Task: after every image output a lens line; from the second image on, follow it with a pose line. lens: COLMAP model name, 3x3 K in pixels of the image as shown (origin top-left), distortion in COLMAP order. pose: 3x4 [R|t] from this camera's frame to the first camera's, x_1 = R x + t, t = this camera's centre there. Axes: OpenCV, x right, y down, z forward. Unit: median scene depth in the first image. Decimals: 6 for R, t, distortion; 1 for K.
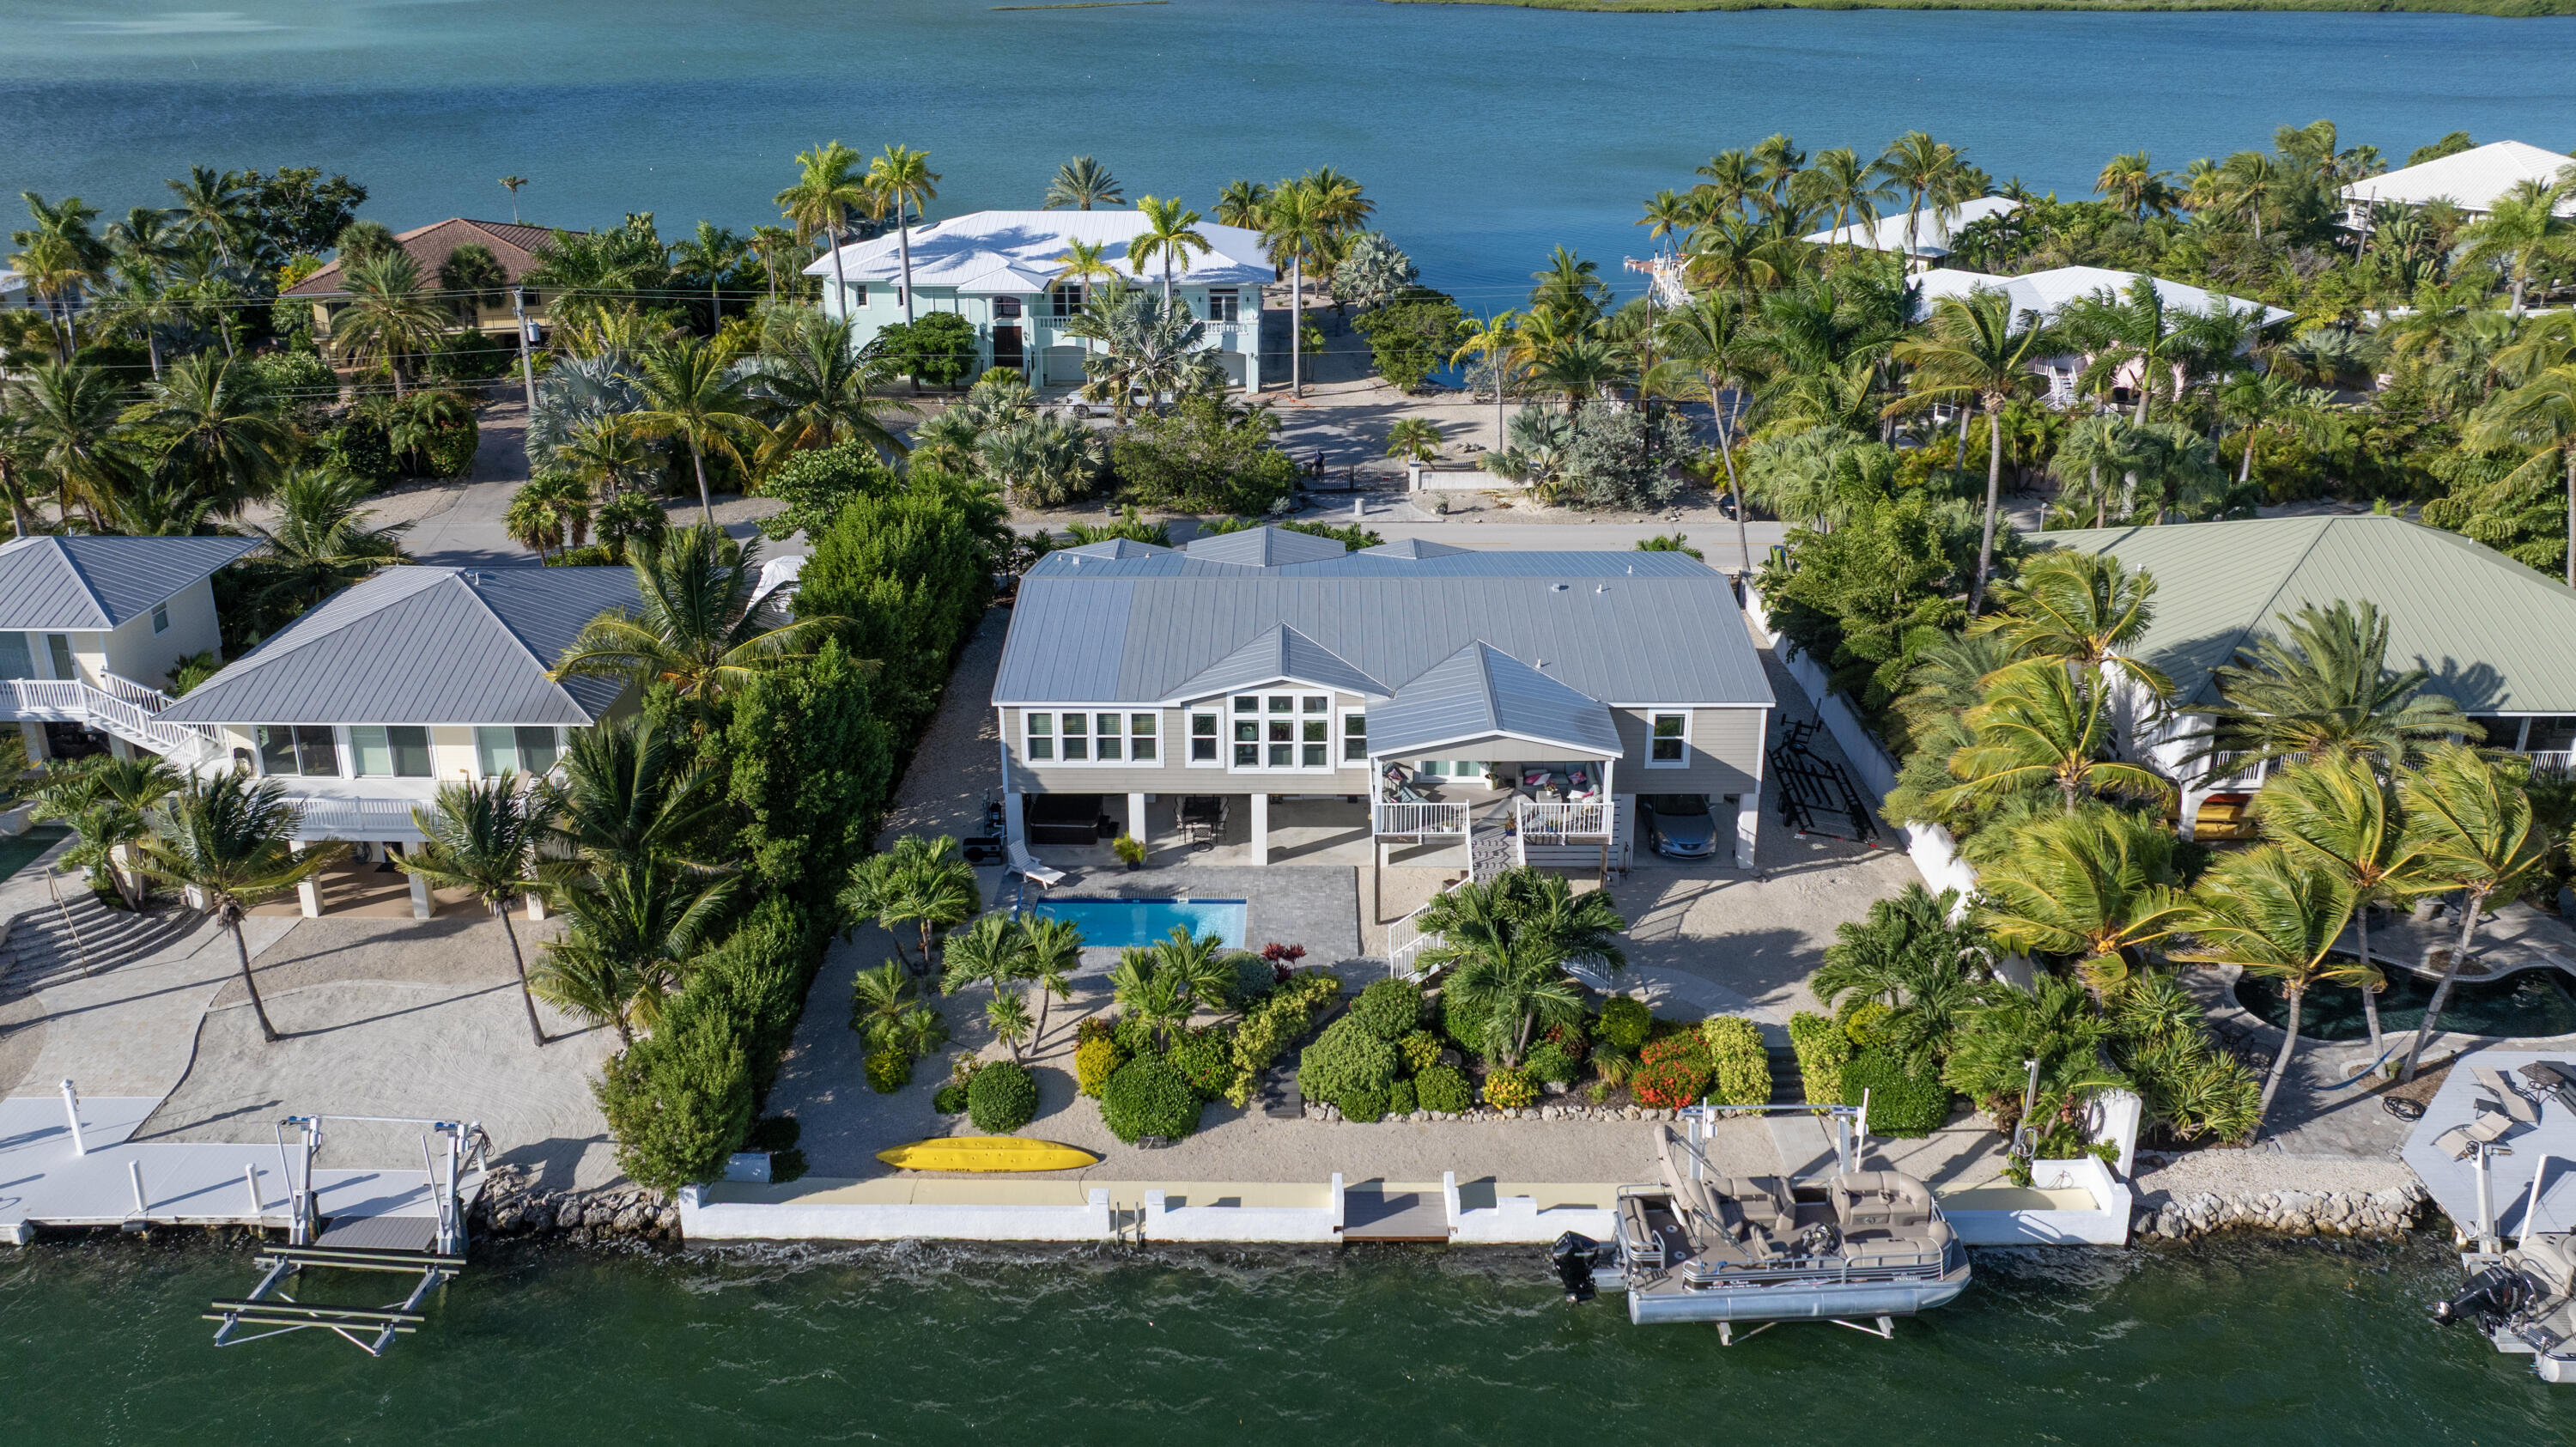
lens RADIAL K [[1863.6, 0, 1269.1], [0, 1863.6, 490.7], [0, 0, 1]] dist [-0.008395, 0.000028]
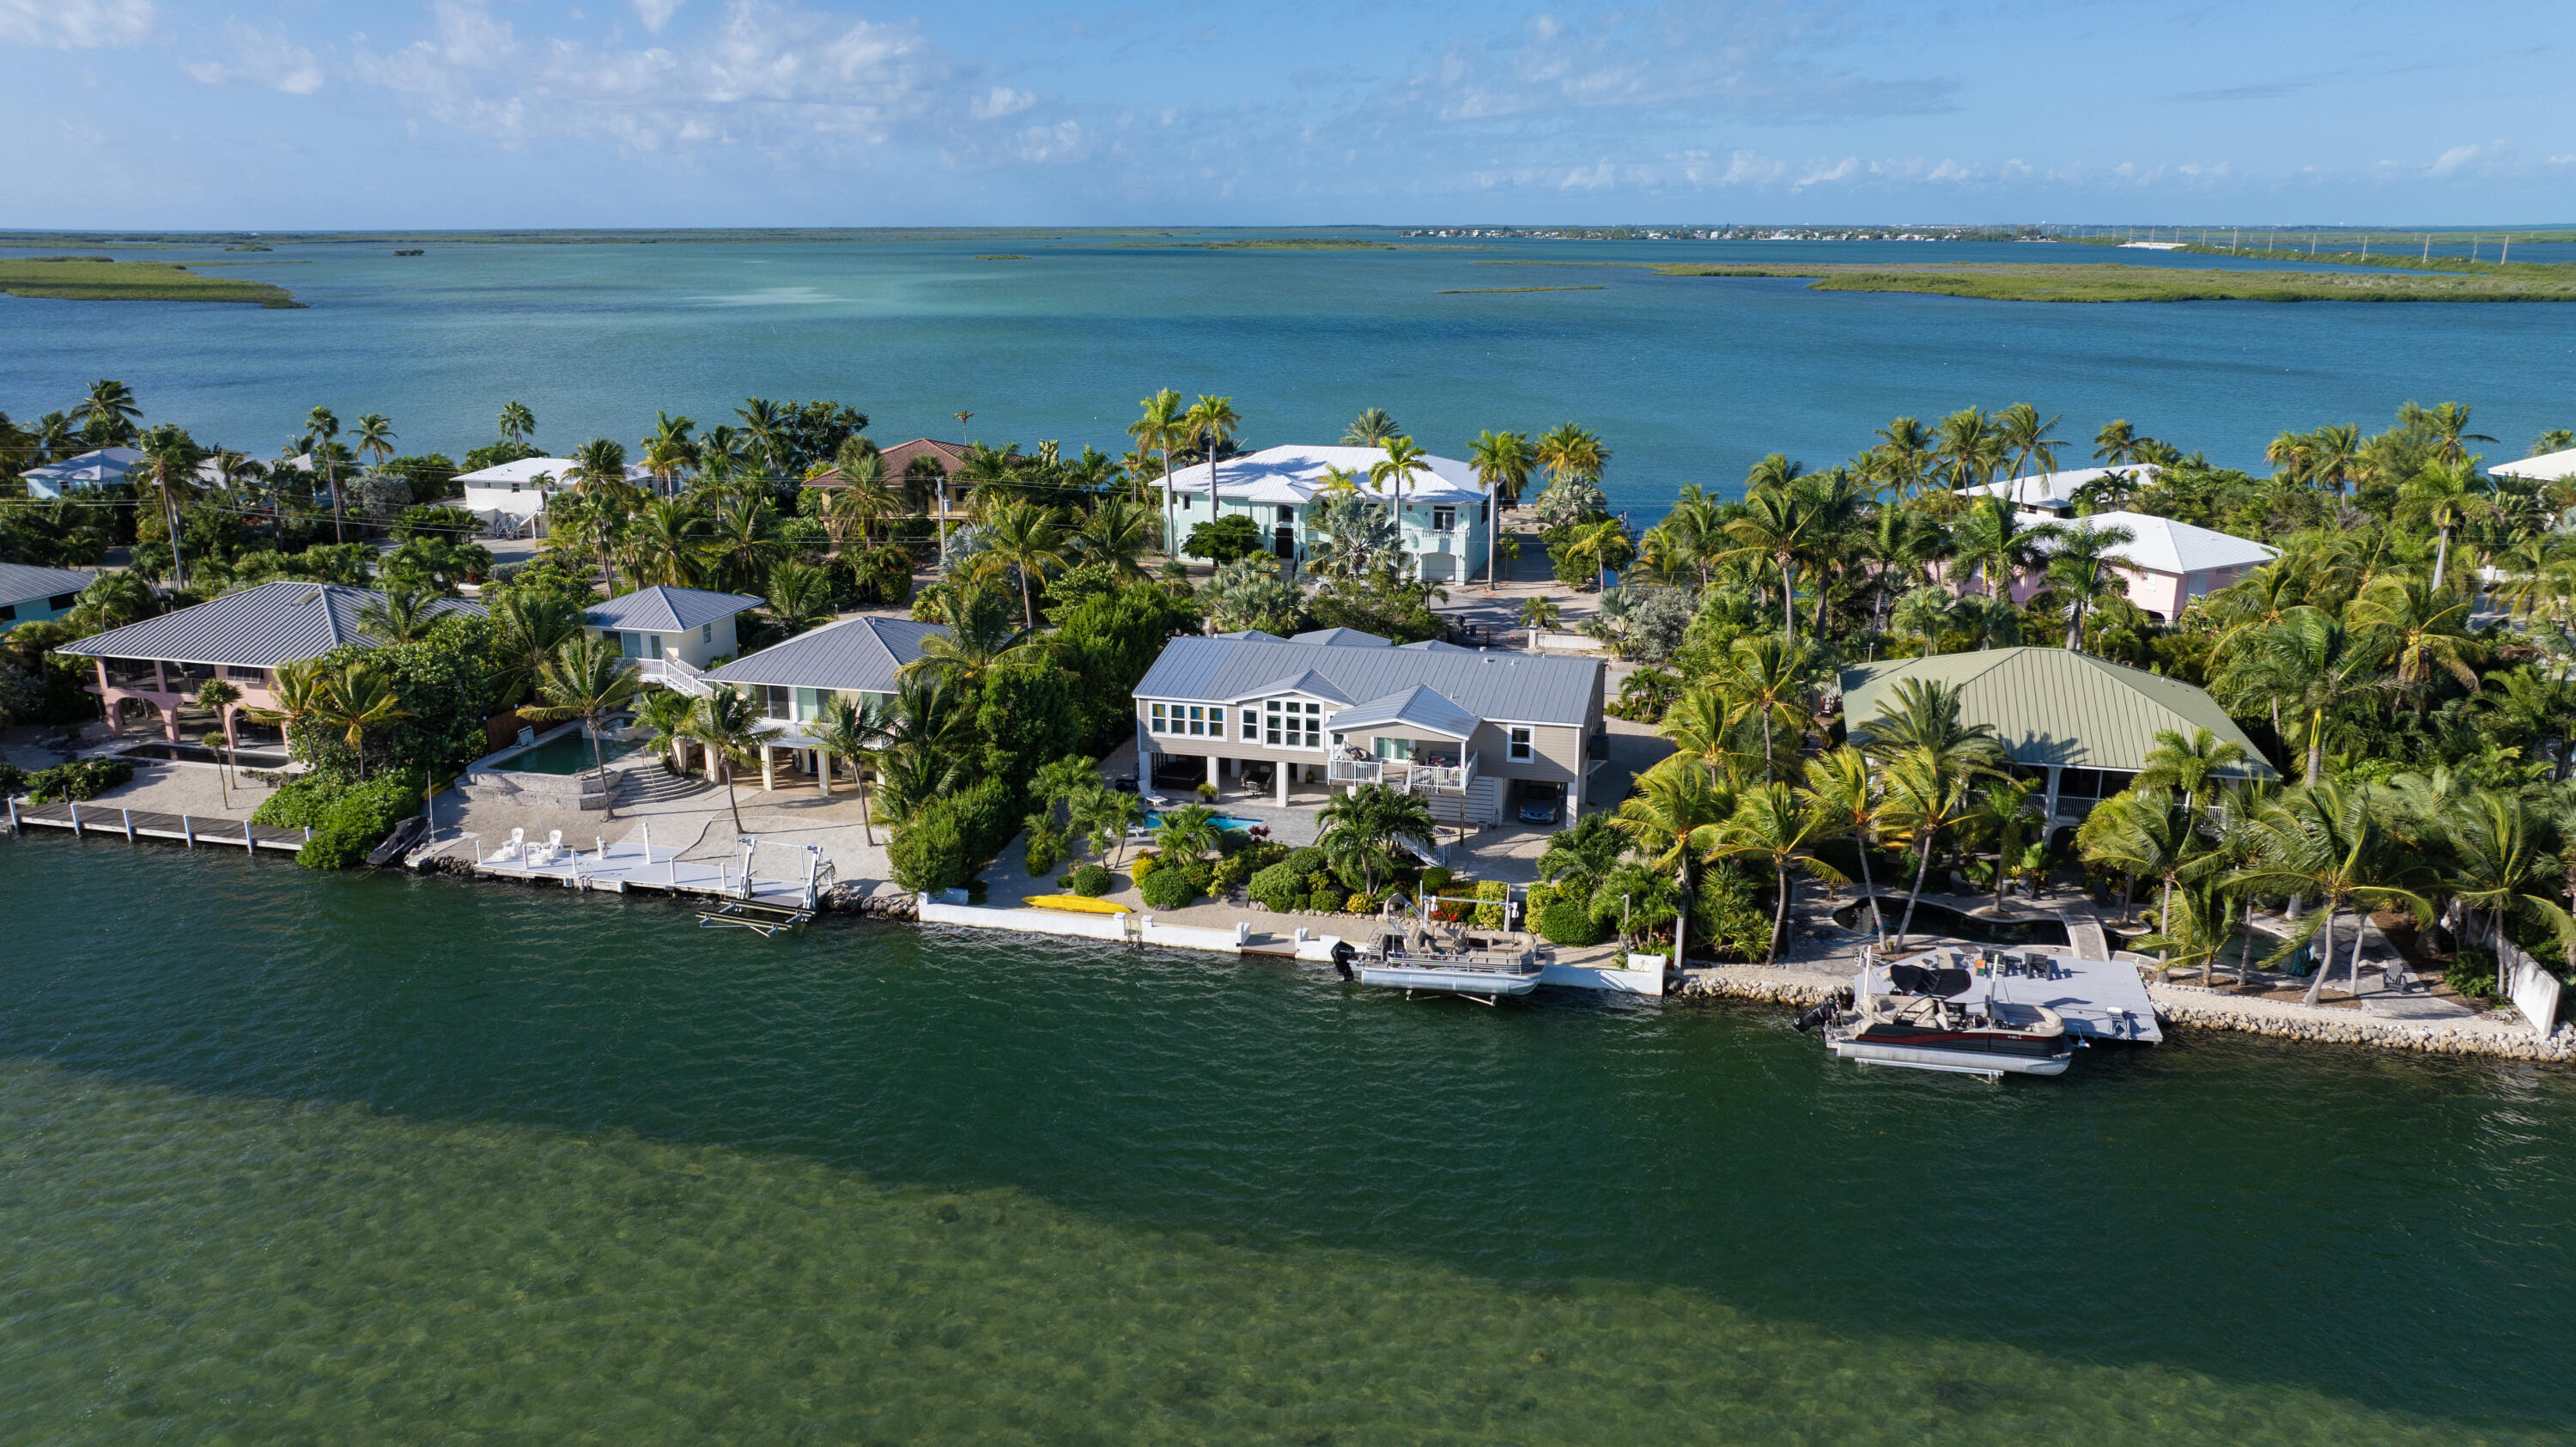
lens RADIAL K [[1841.9, 0, 1285.6], [0, 1841.9, 672.7], [0, 0, 1]] dist [0.007406, 0.003412]
pose [[0.968786, 0.060384, -0.240431, 0.419664], [-0.072119, 0.996581, -0.040305, 0.157939], [0.237175, 0.056387, 0.969829, -0.663522]]
